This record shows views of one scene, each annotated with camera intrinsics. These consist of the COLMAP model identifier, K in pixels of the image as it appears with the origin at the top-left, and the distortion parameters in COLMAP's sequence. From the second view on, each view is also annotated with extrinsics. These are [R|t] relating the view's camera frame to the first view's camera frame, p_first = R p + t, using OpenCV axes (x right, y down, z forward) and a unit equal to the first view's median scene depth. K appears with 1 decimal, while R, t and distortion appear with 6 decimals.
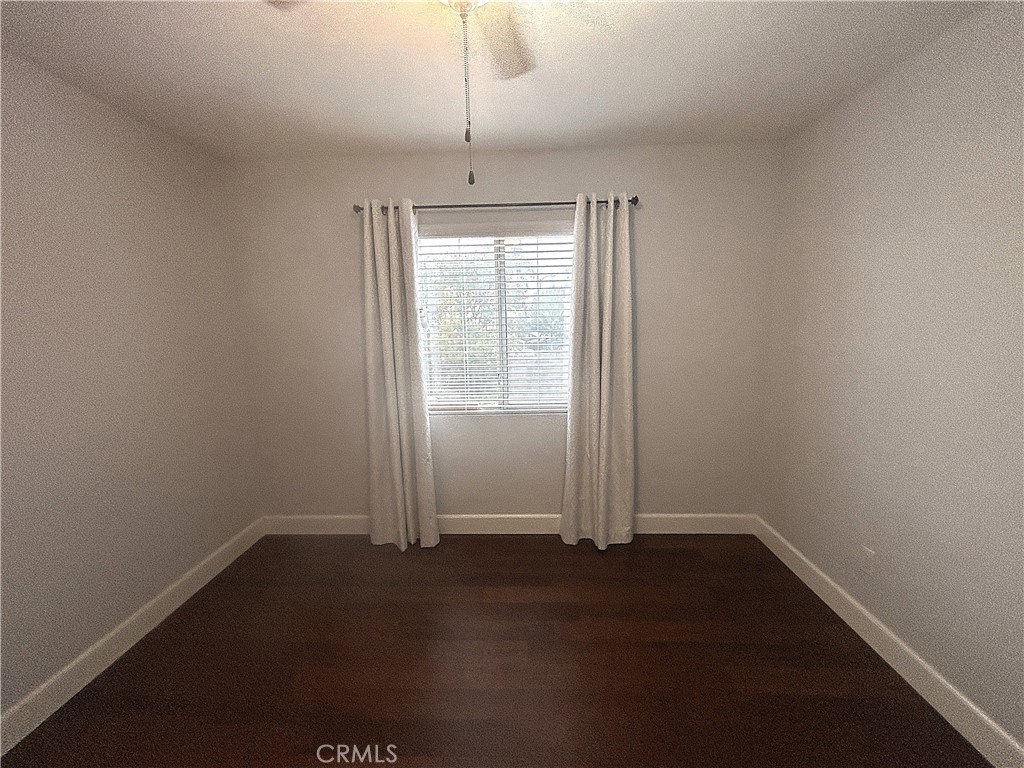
lens RADIAL K [[431.1, 0, 512.9], [0, 431.1, 401.9], [0, 0, 1]] dist [-0.002139, -0.000171]
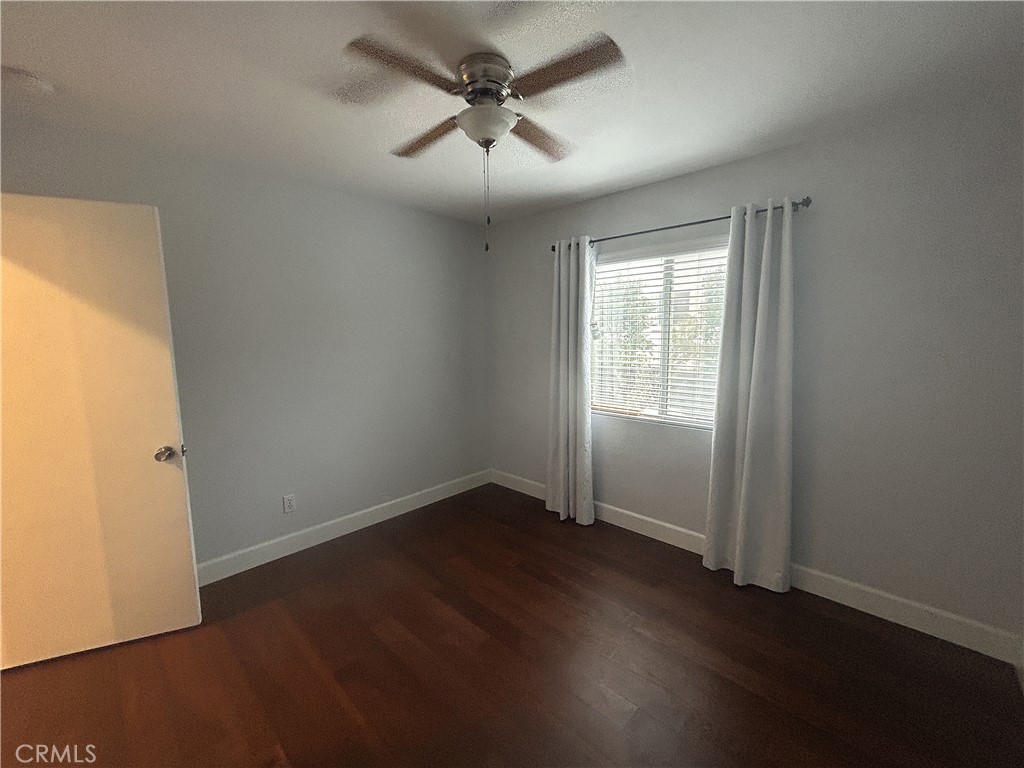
lens RADIAL K [[431.1, 0, 512.9], [0, 431.1, 401.9], [0, 0, 1]] dist [-0.002139, -0.000171]
pose [[0.734220, 0.121814, -0.667894, 0.427670], [-0.134487, 0.990373, 0.032787, -0.009503], [0.665458, 0.065750, 0.743534, -0.025520]]
